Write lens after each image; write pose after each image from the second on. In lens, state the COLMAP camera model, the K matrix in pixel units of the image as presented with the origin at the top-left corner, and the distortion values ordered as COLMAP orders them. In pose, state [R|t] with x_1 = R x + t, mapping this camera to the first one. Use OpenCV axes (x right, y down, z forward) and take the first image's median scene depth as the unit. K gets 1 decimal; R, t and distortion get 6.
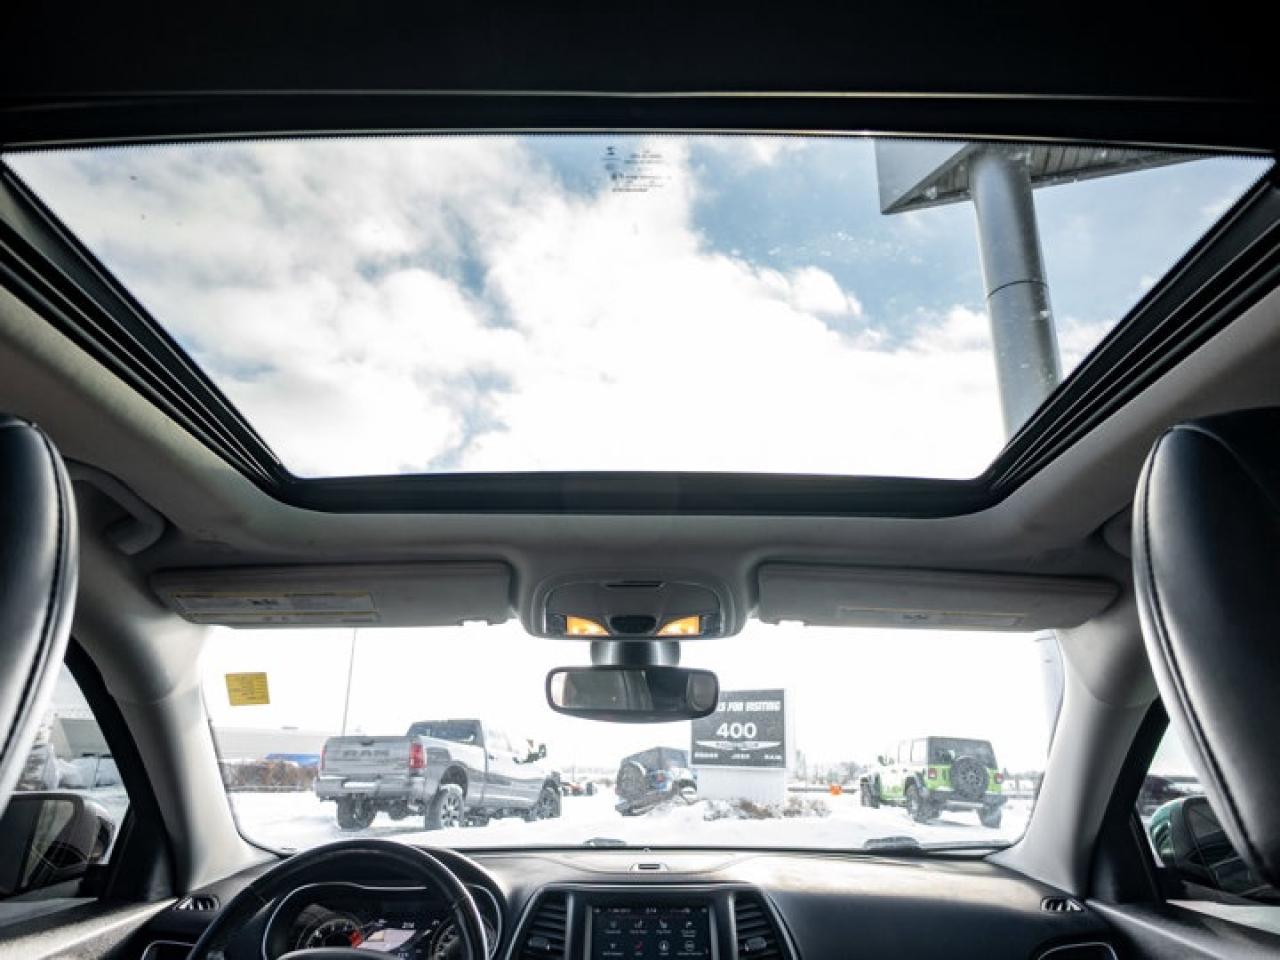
lens RADIAL K [[796.2, 0, 636.6], [0, 796.2, 481.7], [0, 0, 1]] dist [-0.009928, 0.005609]
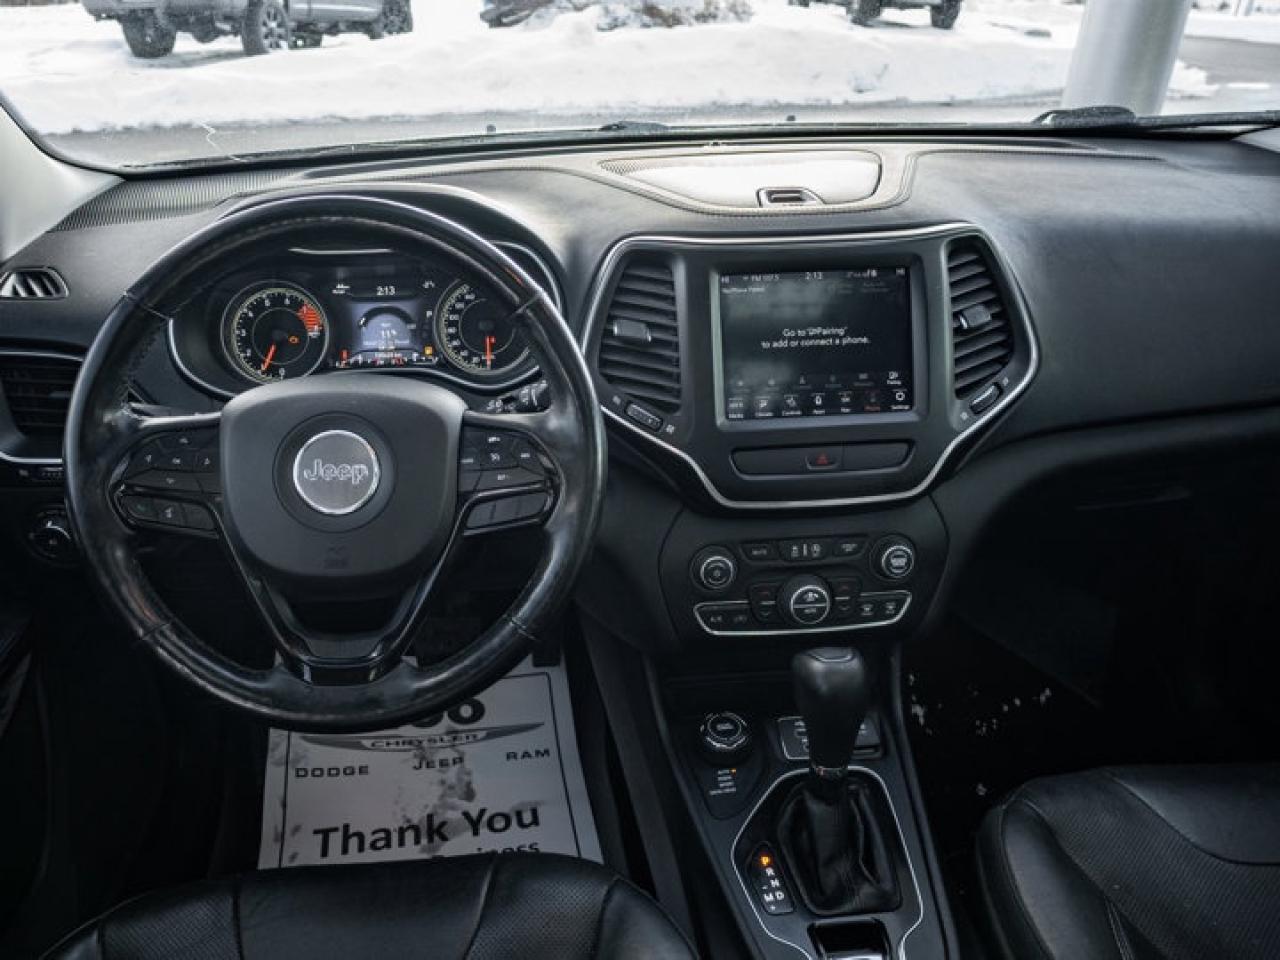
lens RADIAL K [[956.2, 0, 567.1], [0, 956.2, 480.6], [0, 0, 1]] dist [-0.007884, 0.011854]
pose [[0.997330, -0.053337, 0.049879, -0.191060], [-0.002040, 0.662410, 0.749139, 0.091931], [-0.072997, -0.747240, 0.660533, 0.379138]]
